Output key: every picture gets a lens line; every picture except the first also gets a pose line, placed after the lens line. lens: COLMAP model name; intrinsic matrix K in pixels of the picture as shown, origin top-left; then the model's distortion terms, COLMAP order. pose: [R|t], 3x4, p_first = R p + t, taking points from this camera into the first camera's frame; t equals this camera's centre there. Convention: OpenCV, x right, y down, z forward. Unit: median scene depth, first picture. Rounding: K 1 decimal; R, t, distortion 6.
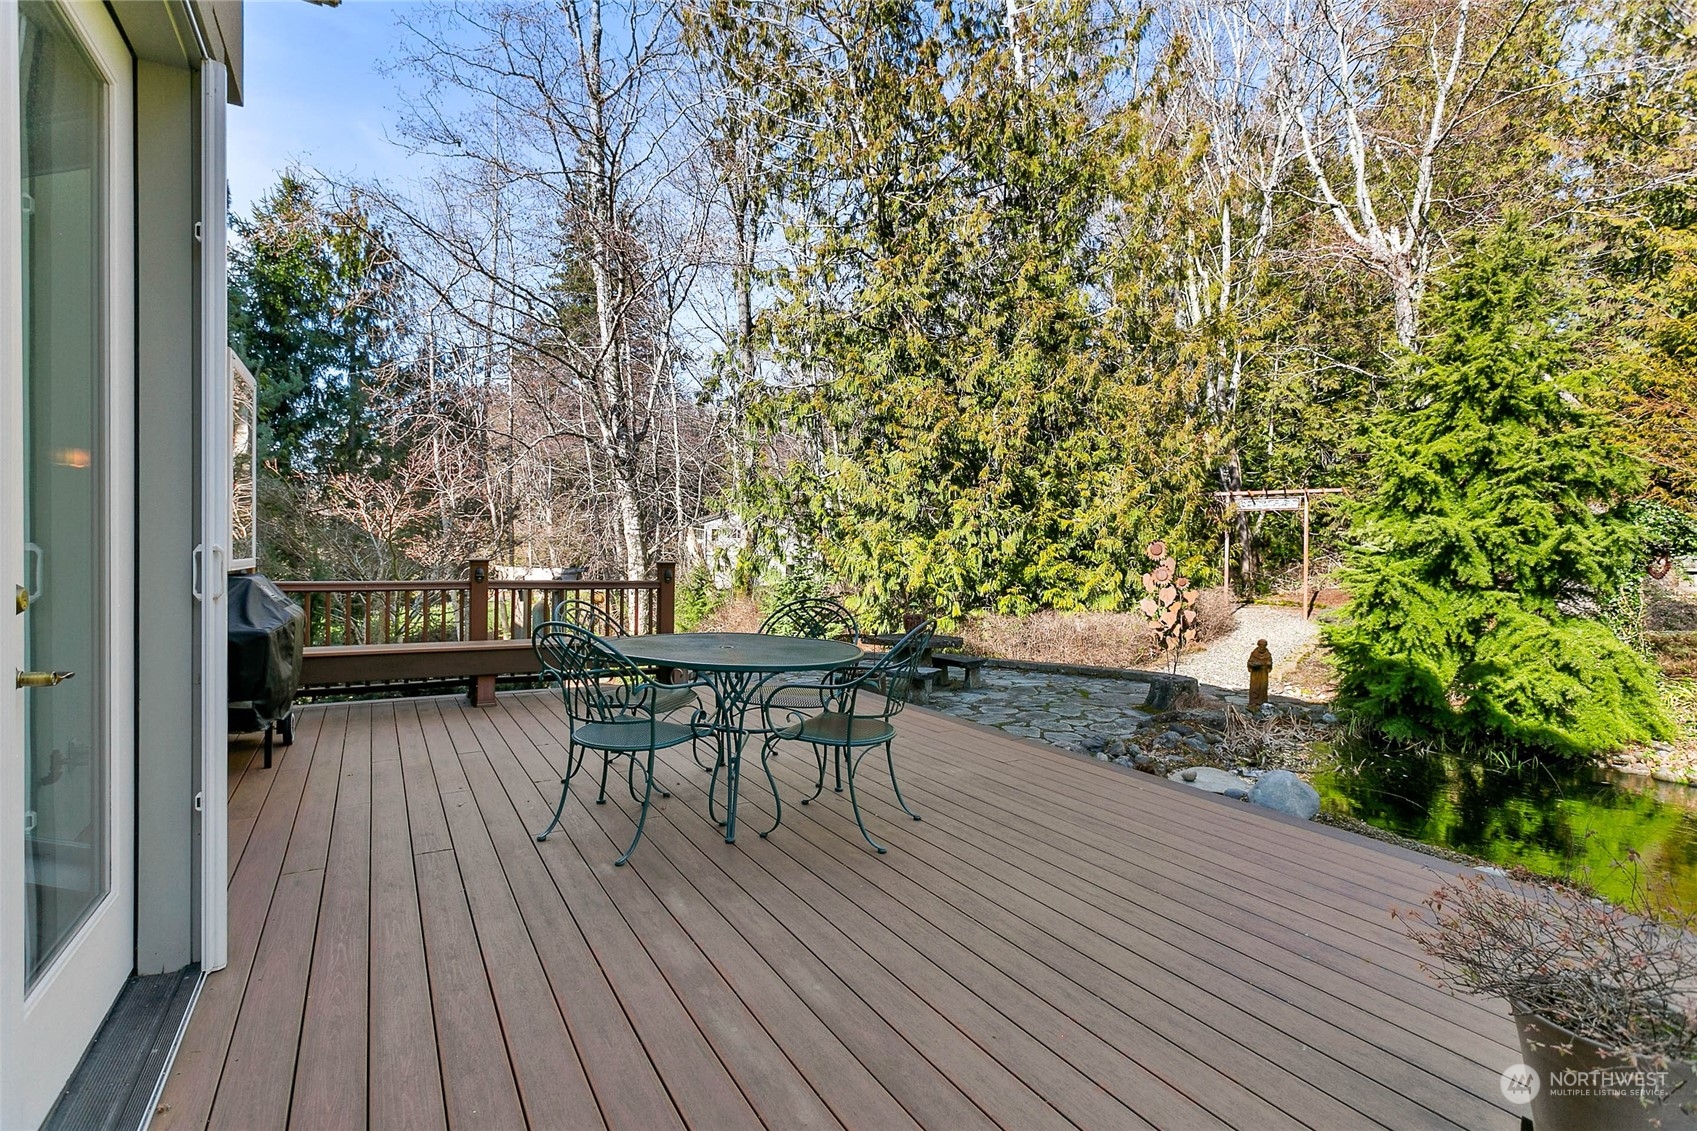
lens RADIAL K [[794.5, 0, 843.4], [0, 794.5, 542.7], [0, 0, 1]] dist [0.001349, 0.000683]
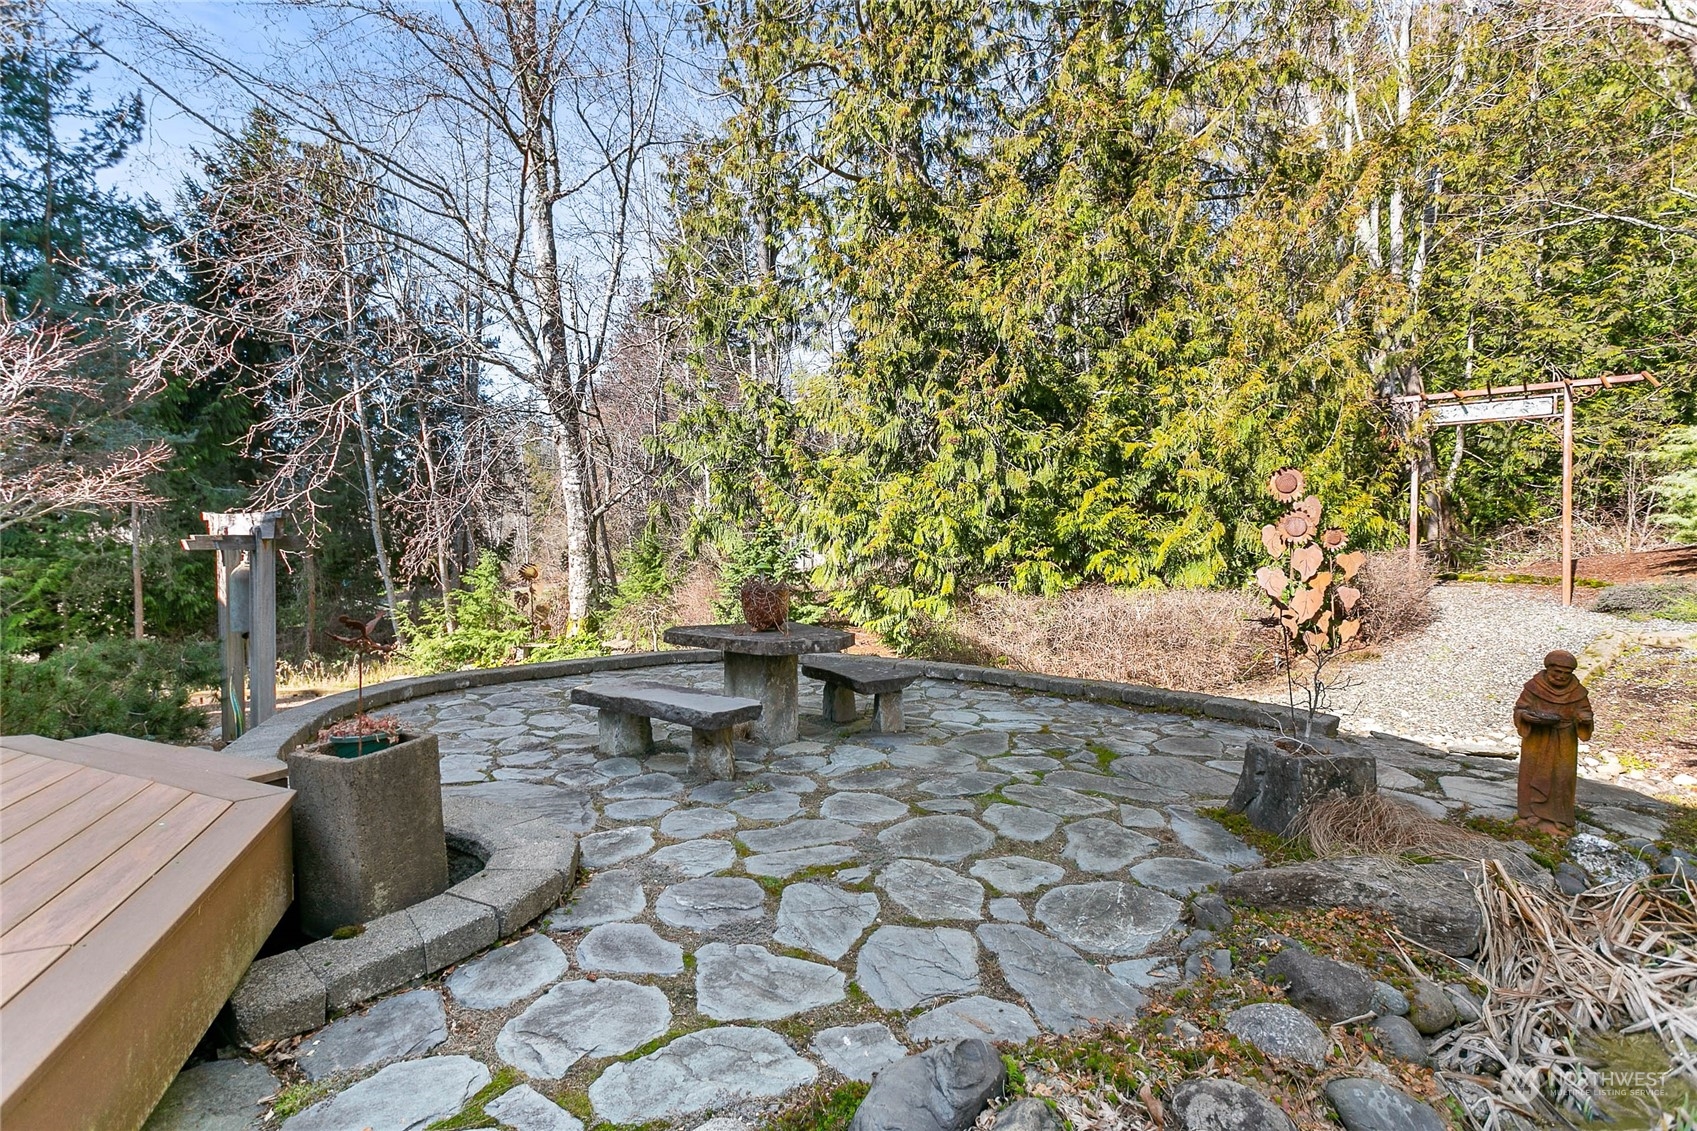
lens RADIAL K [[794.5, 0, 843.4], [0, 794.5, 542.7], [0, 0, 1]] dist [0.001349, 0.000683]
pose [[0.988426, -0.004625, -0.151634, 0.155892], [0.007476, 0.999806, 0.018241, 0.038219], [0.151520, -0.019163, 0.988268, 0.362139]]
